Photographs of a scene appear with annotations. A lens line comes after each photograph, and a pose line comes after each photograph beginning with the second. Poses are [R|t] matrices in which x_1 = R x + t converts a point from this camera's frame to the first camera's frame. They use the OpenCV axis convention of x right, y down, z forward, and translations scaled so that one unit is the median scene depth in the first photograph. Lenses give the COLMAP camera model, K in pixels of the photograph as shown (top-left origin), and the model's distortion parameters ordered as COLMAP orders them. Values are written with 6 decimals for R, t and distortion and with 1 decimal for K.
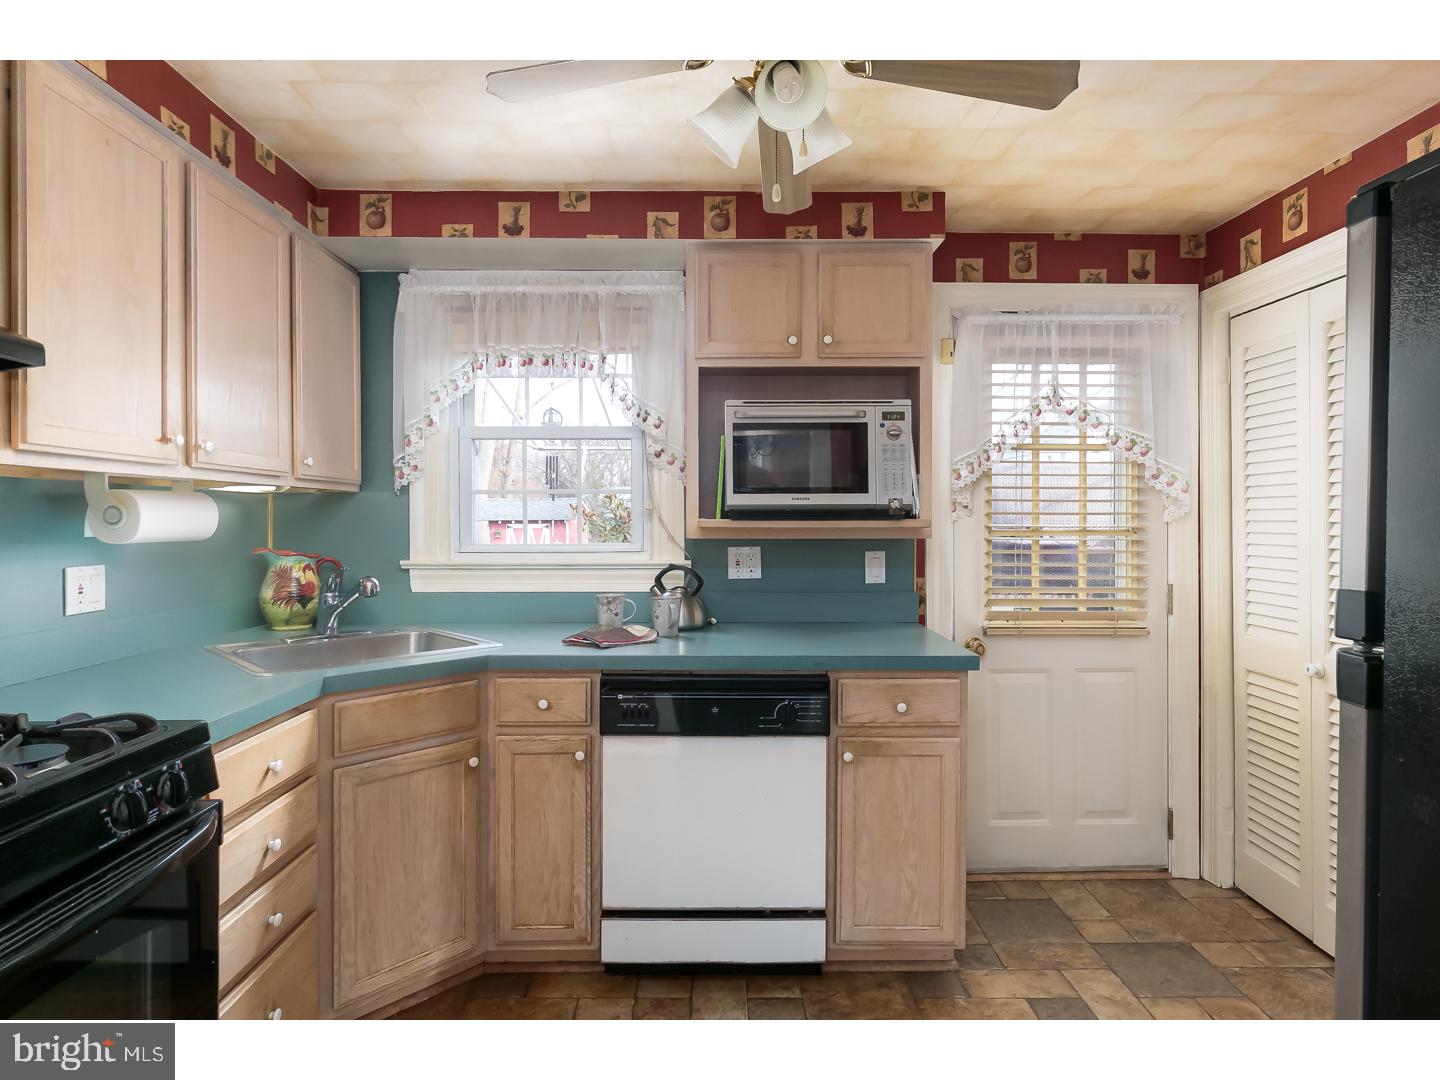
lens RADIAL K [[759.5, 0, 731.4], [0, 759.5, 522.0], [0, 0, 1]] dist [0.002202, 0.000155]
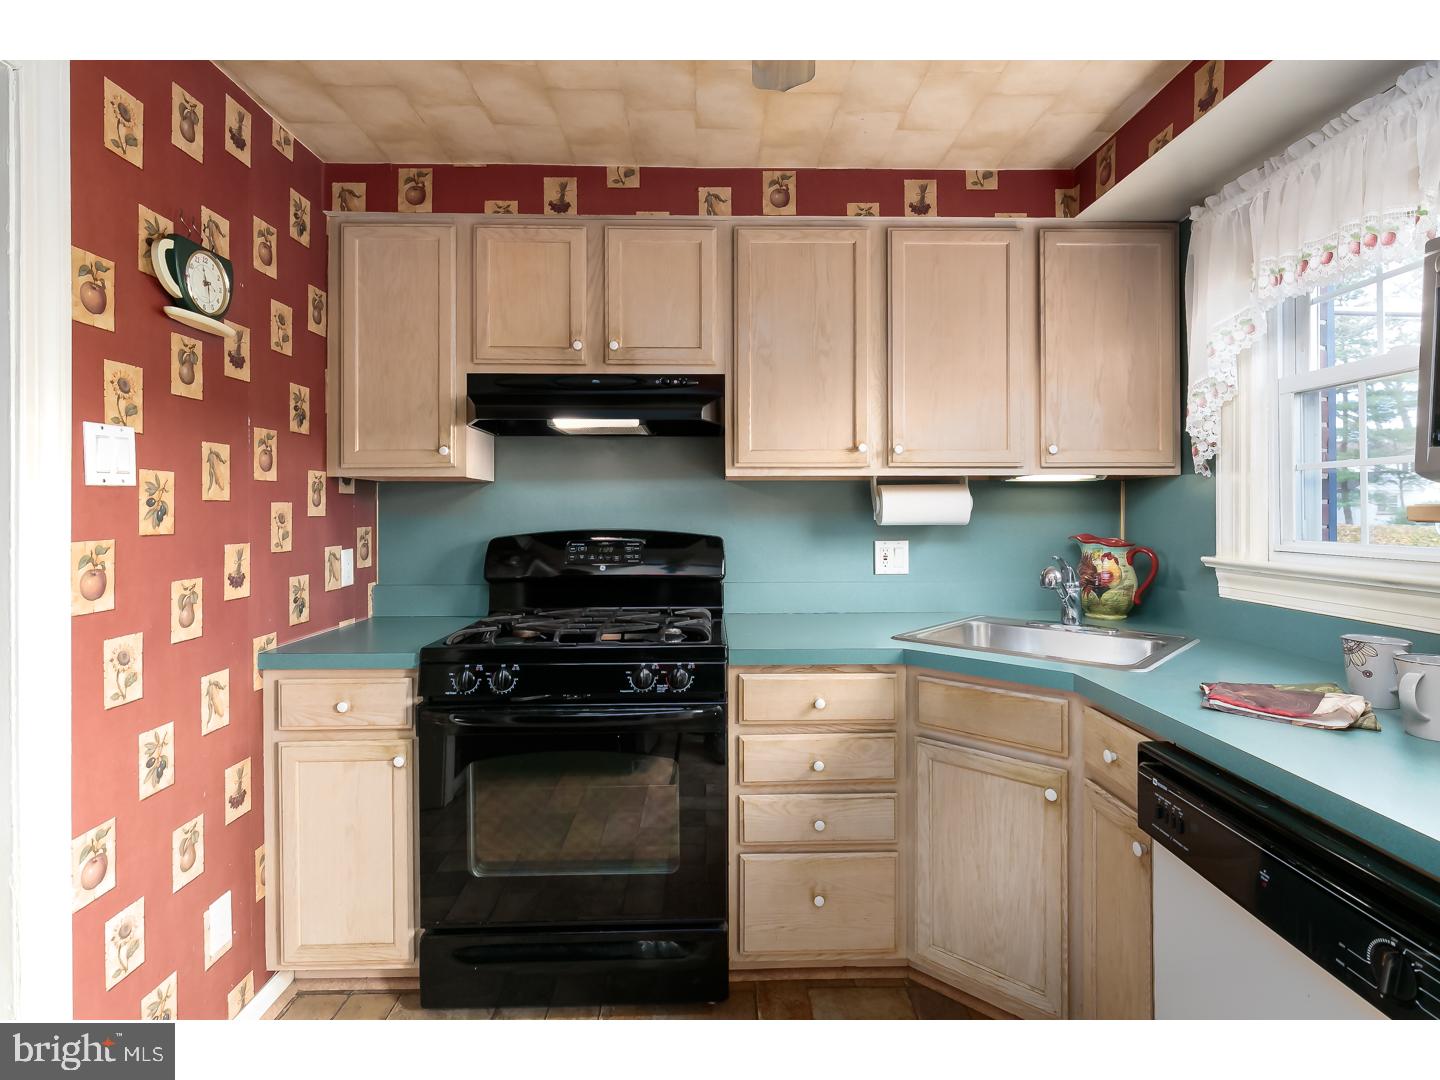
lens RADIAL K [[739.5, 0, 723.5], [0, 739.5, 512.5], [0, 0, 1]] dist [-0.000443, -0.000620]
pose [[0.013144, 0.005783, -0.999897, 0.473014], [0.001614, 0.999982, 0.005805, -0.002327], [0.999912, -0.001690, 0.013134, 0.626851]]
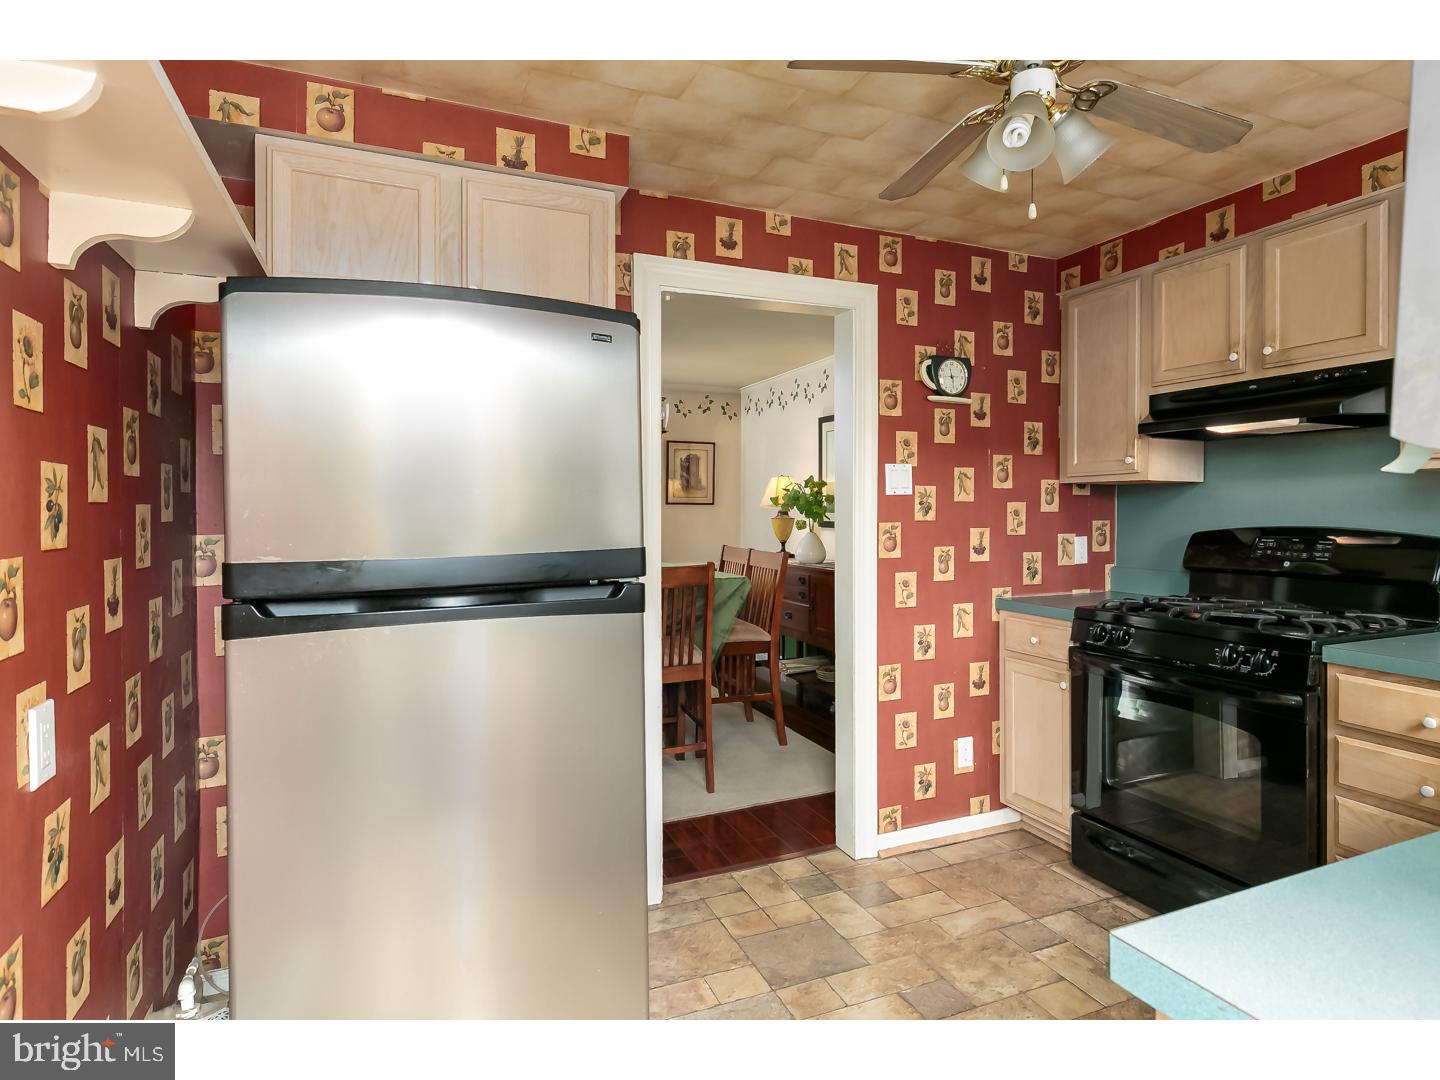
lens RADIAL K [[759.5, 0, 731.4], [0, 759.5, 522.0], [0, 0, 1]] dist [0.002202, 0.000155]
pose [[-0.921818, 0.009161, -0.387514, 0.604490], [0.002409, 0.999837, 0.017907, -0.000067], [0.387615, 0.015574, -0.921690, 1.242937]]
